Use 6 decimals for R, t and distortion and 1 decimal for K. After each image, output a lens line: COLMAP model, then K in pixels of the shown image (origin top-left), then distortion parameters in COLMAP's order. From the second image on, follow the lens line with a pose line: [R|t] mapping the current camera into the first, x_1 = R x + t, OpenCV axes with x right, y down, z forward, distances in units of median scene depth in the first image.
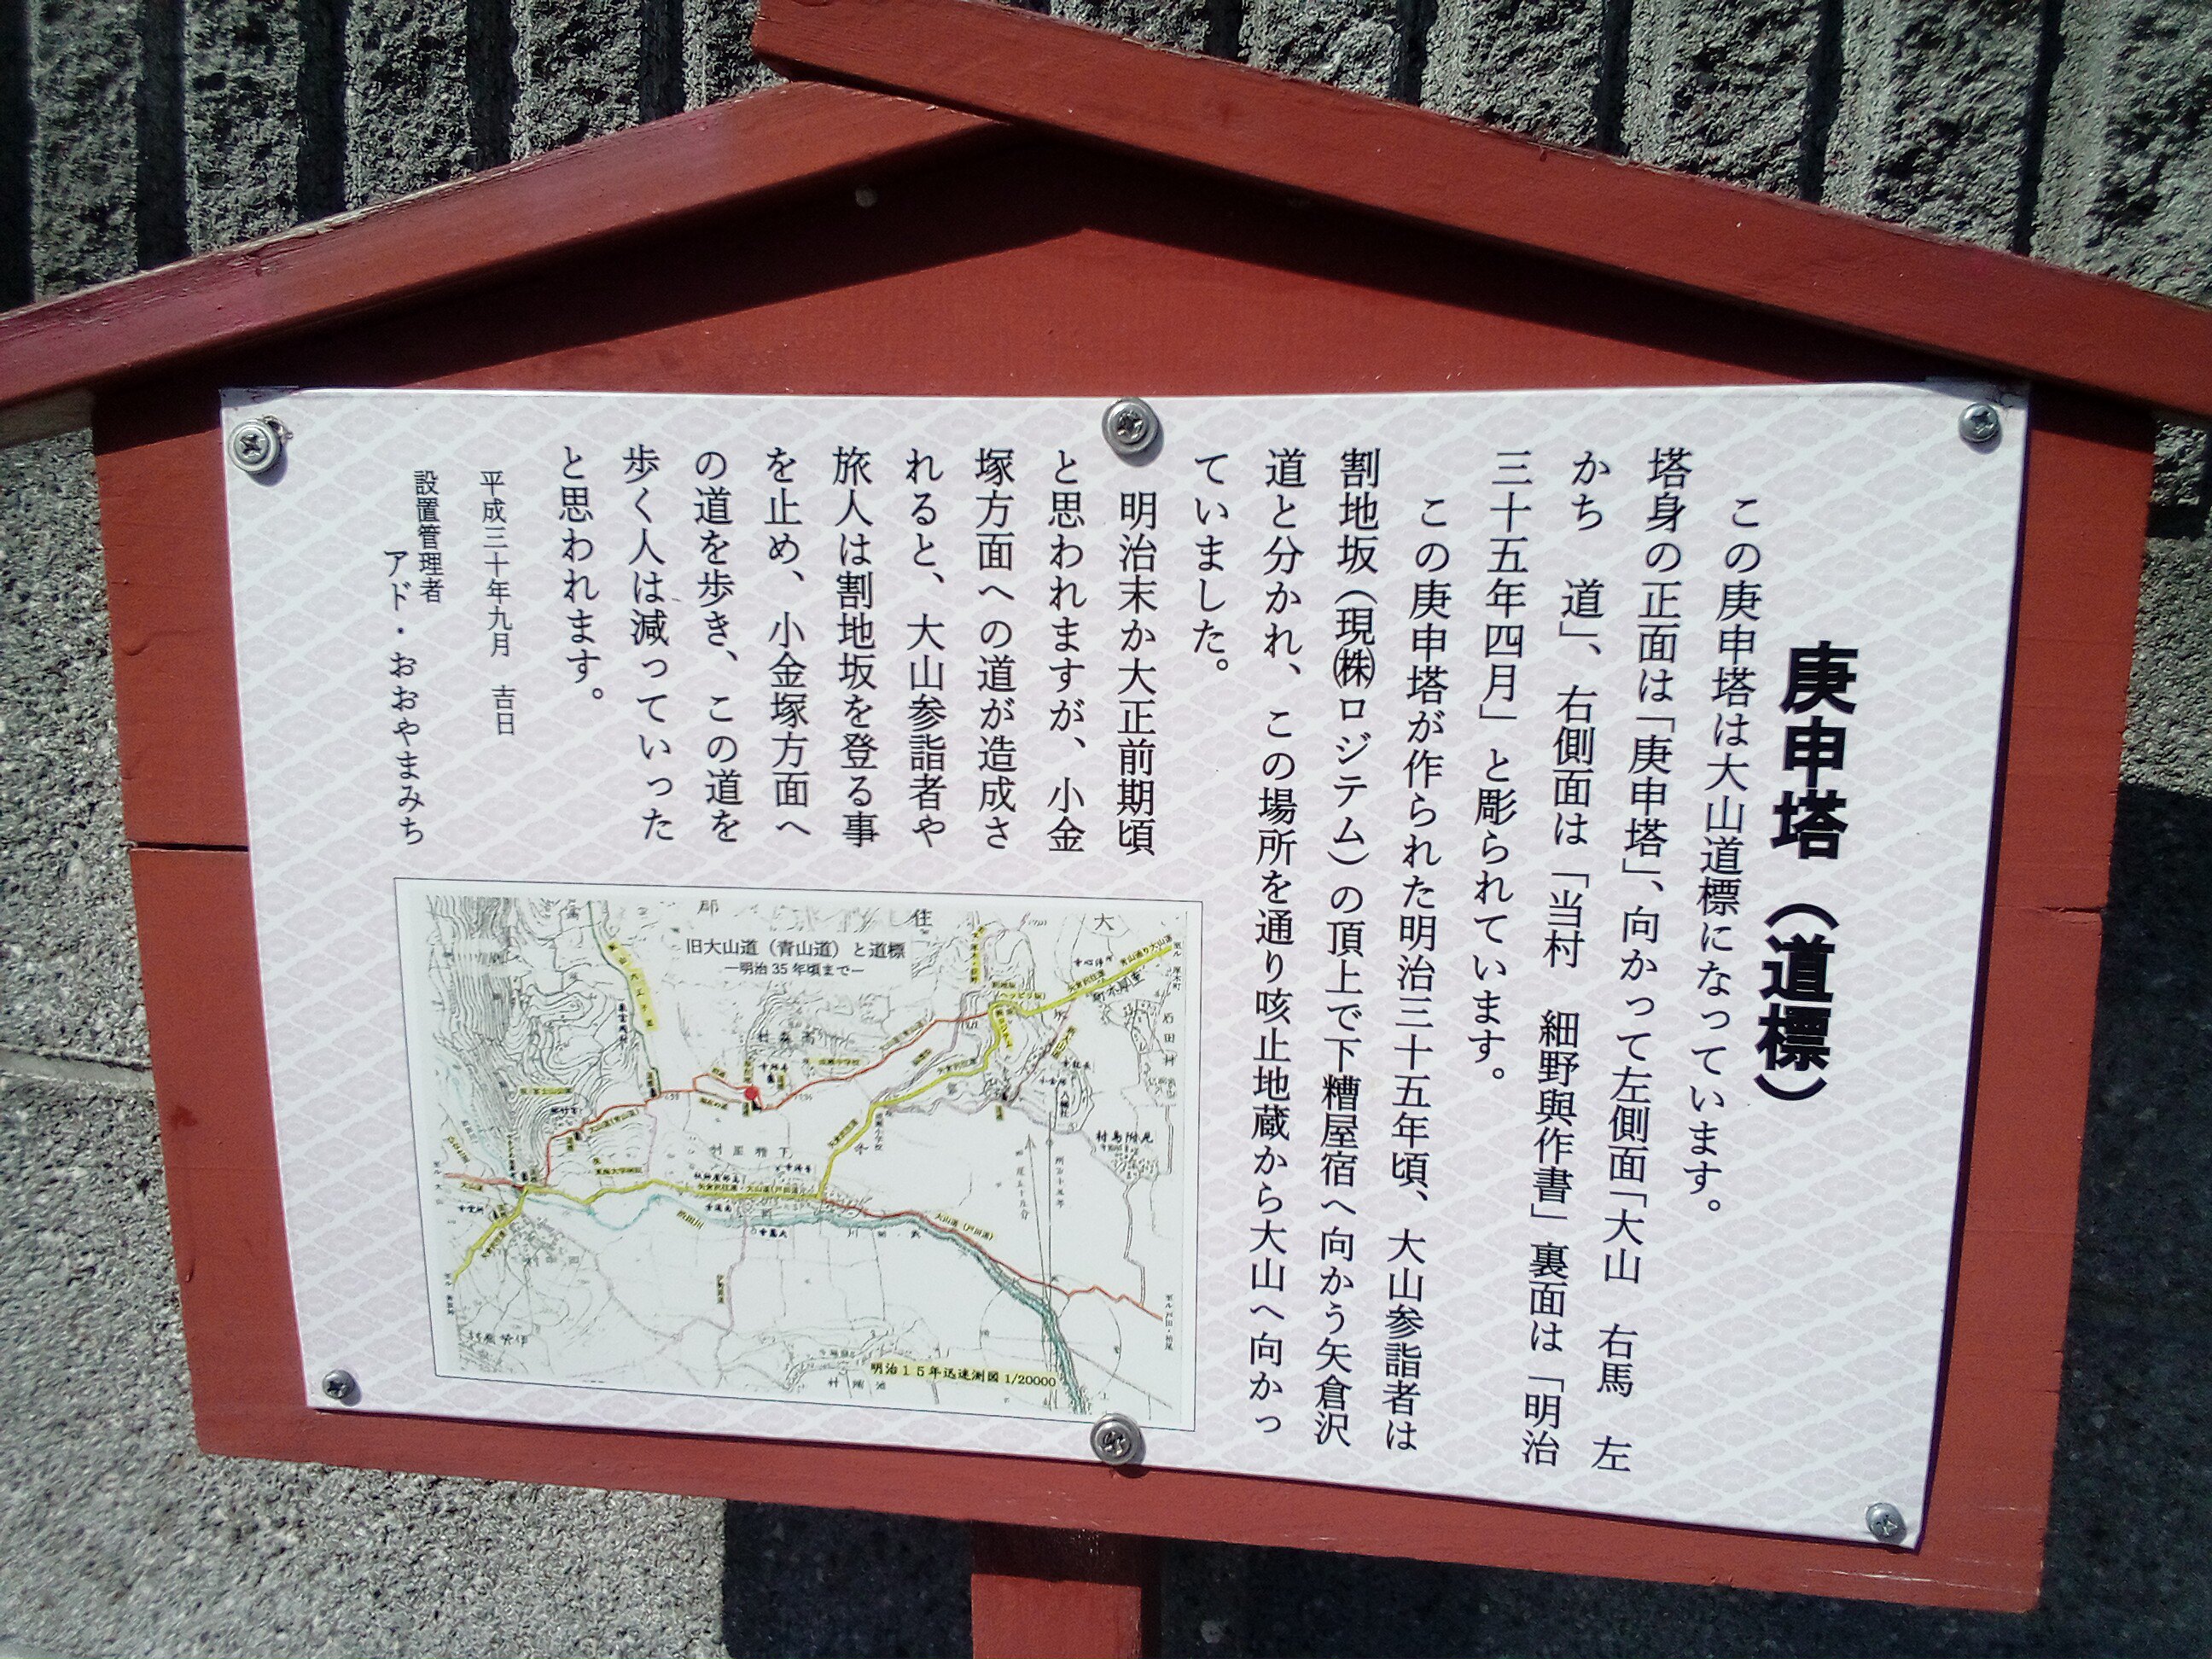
lens RADIAL K [[1788.8, 0, 1121.7], [0, 1788.8, 819.7], [0, 0, 1]] dist [0.033217, -0.003788]
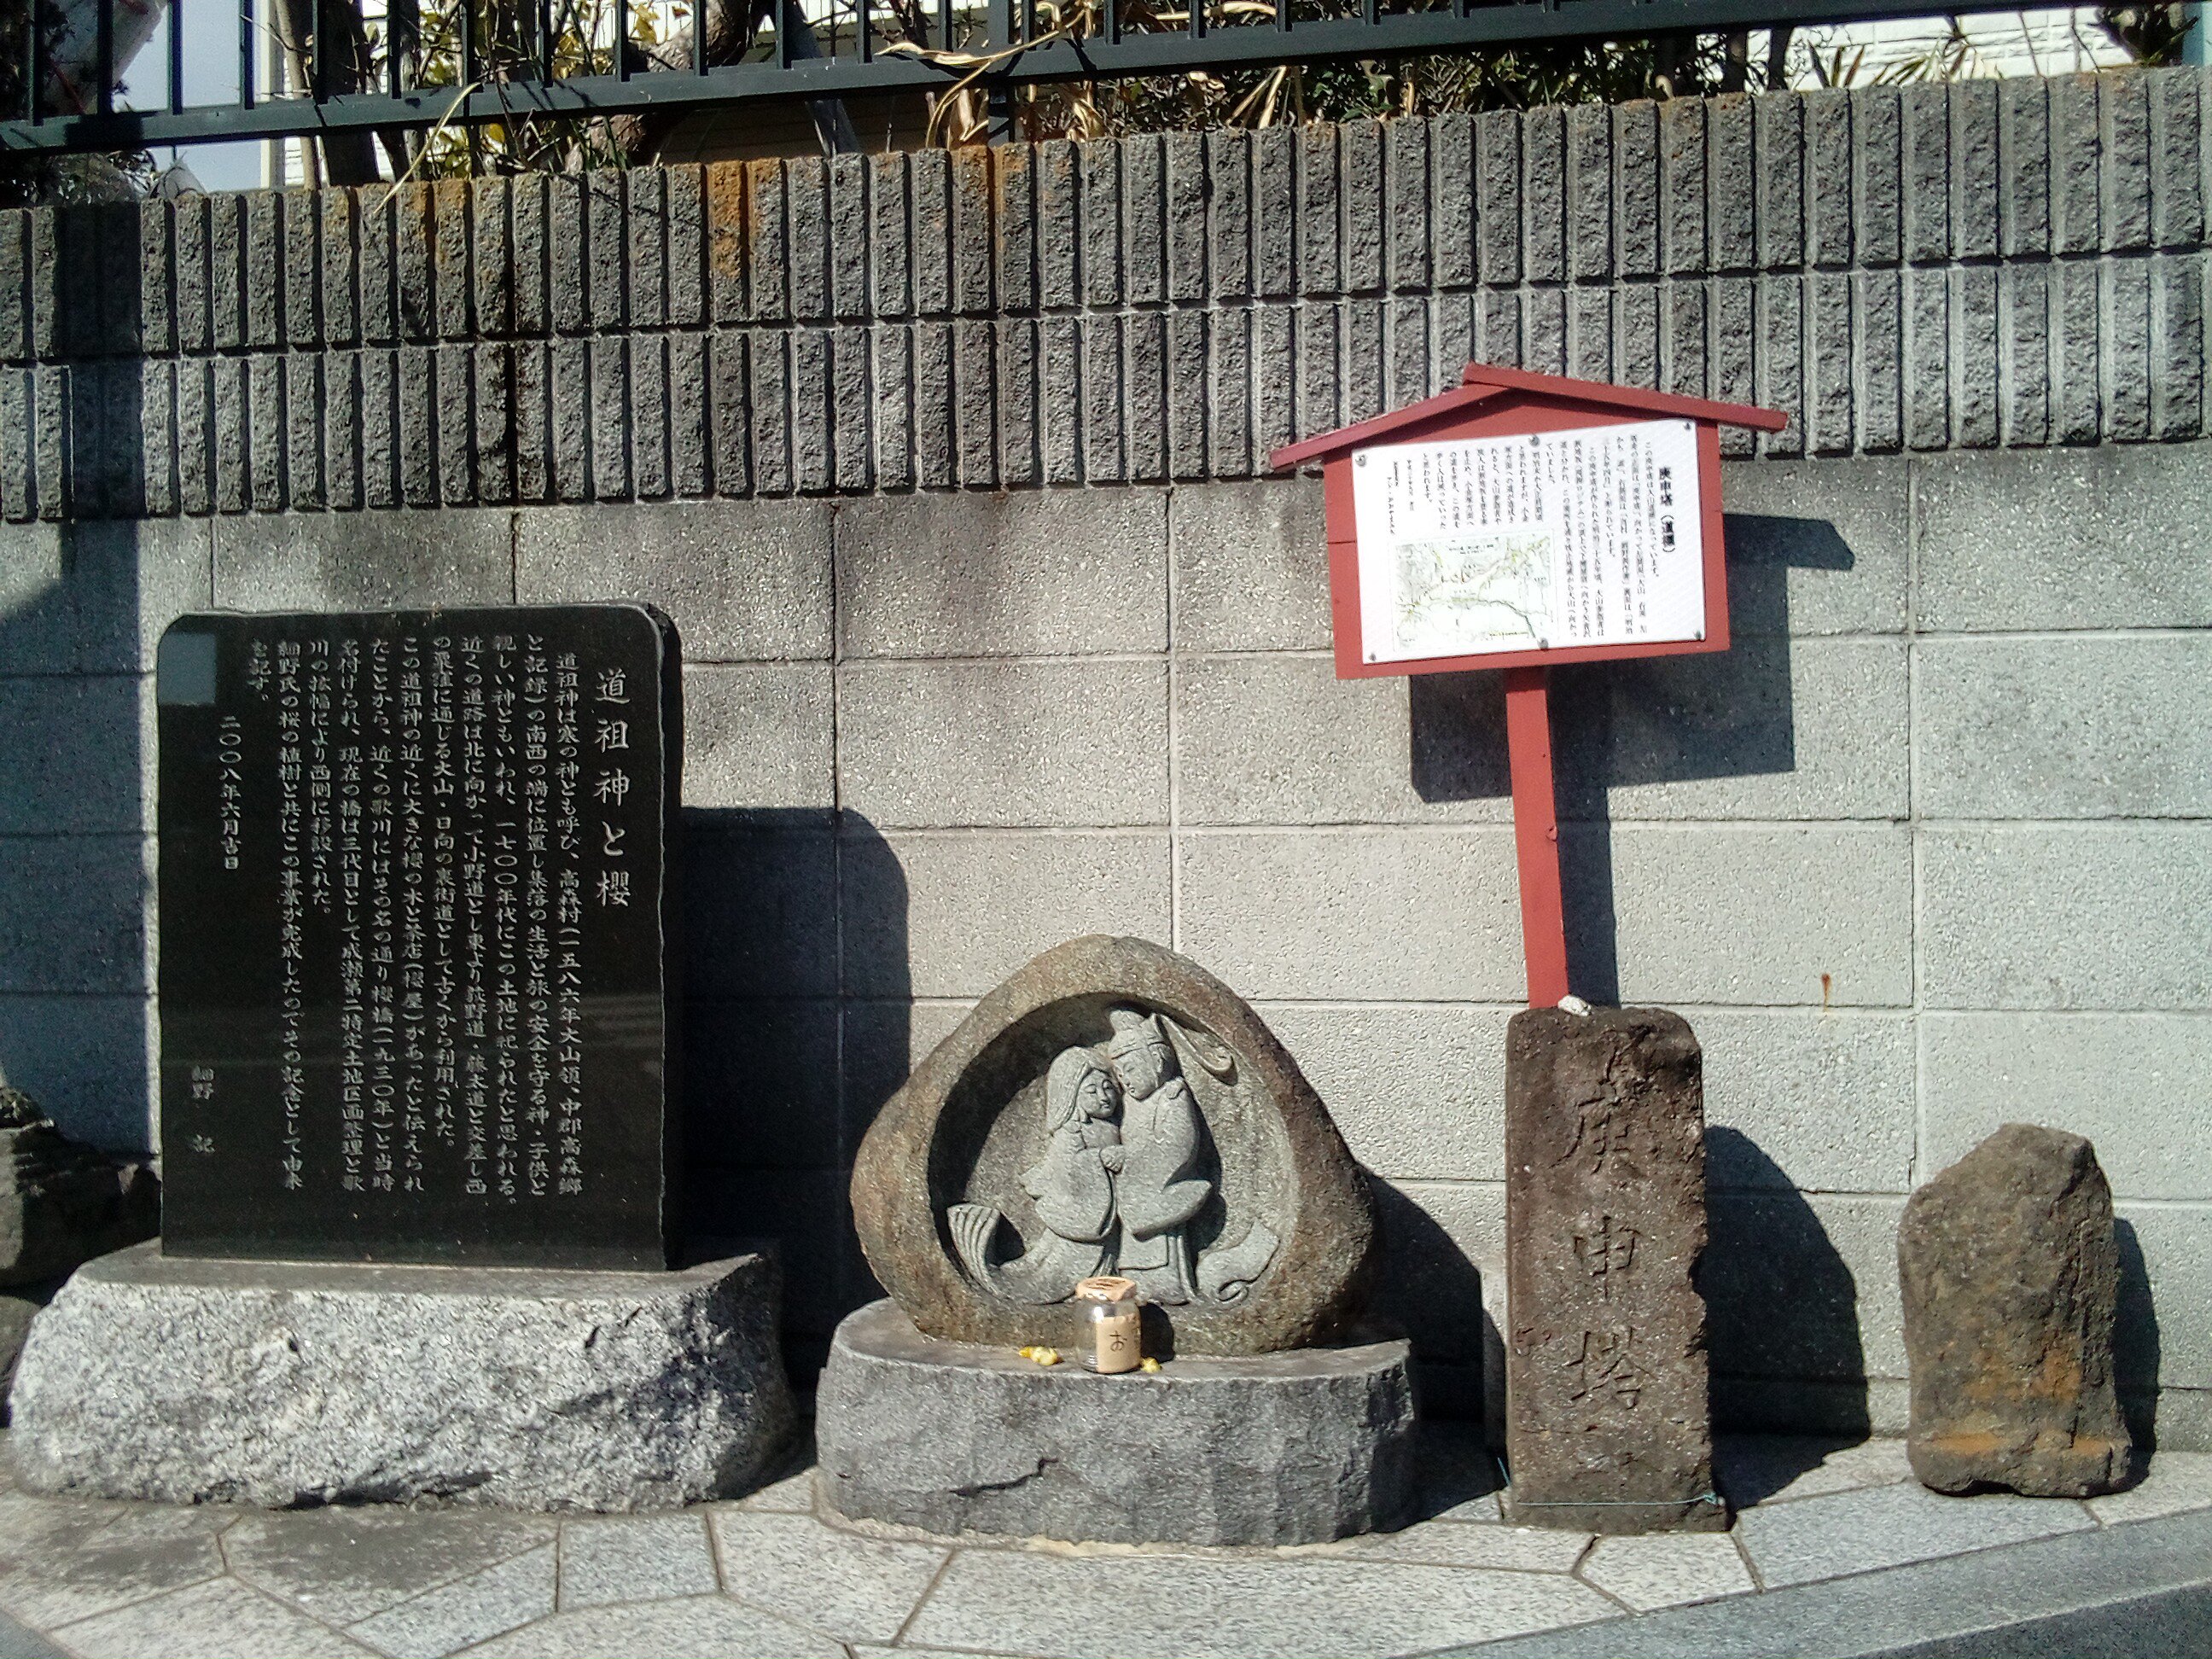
lens RADIAL K [[1788.8, 0, 1096.7], [0, 1788.8, 838.6], [0, 0, 1]] dist [0.033217, -0.003788]
pose [[0.997496, -0.070682, -0.002302, -1.326223], [0.069661, 0.987659, -0.140276, 1.570193], [0.012189, 0.139764, 0.990110, -4.042175]]
